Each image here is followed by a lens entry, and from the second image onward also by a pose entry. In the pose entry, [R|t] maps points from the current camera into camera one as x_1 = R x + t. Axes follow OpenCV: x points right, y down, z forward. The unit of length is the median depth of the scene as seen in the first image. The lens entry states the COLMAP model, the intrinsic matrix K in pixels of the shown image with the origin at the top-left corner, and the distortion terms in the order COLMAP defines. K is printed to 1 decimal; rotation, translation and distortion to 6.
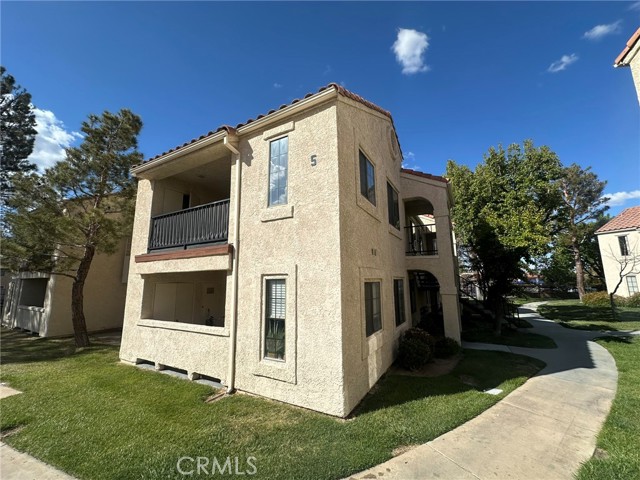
lens RADIAL K [[254.6, 0, 319.4], [0, 254.6, 239.8], [0, 0, 1]] dist [-0.000175, 0.000218]
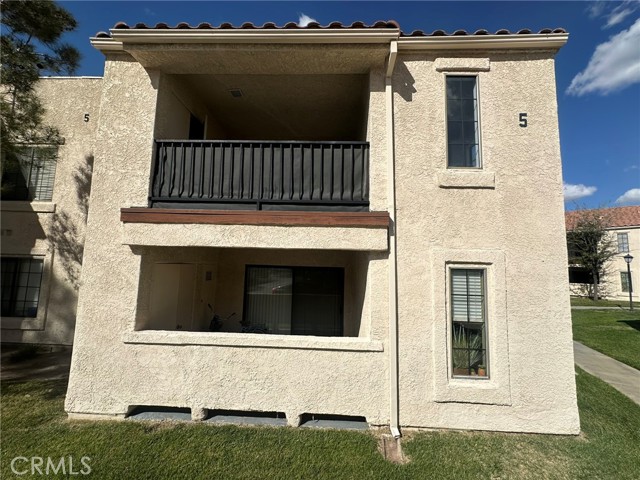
lens RADIAL K [[254.6, 0, 319.4], [0, 254.6, 239.8], [0, 0, 1]] dist [-0.000175, 0.000218]
pose [[0.886065, 0.080962, 0.456437, -0.717564], [-0.111794, 0.992889, 0.040904, 0.071742], [-0.449879, -0.087271, 0.888815, 0.441698]]
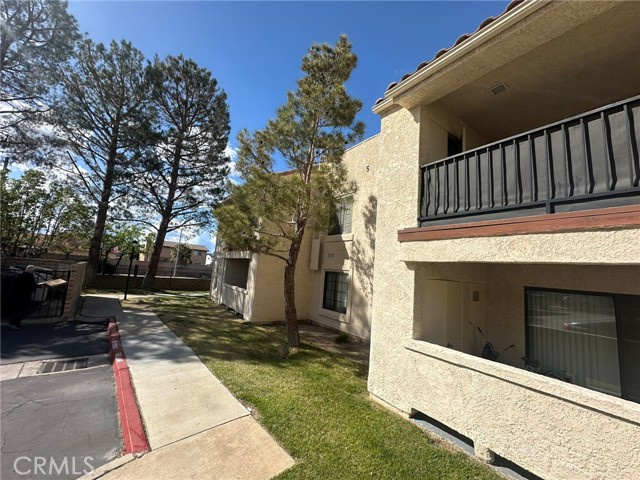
lens RADIAL K [[254.6, 0, 319.4], [0, 254.6, 239.8], [0, 0, 1]] dist [-0.000175, 0.000218]
pose [[0.901867, 0.029263, -0.431022, -0.753528], [-0.019627, 0.999448, 0.026785, 0.086329], [0.431568, -0.015697, 0.901944, 0.451469]]
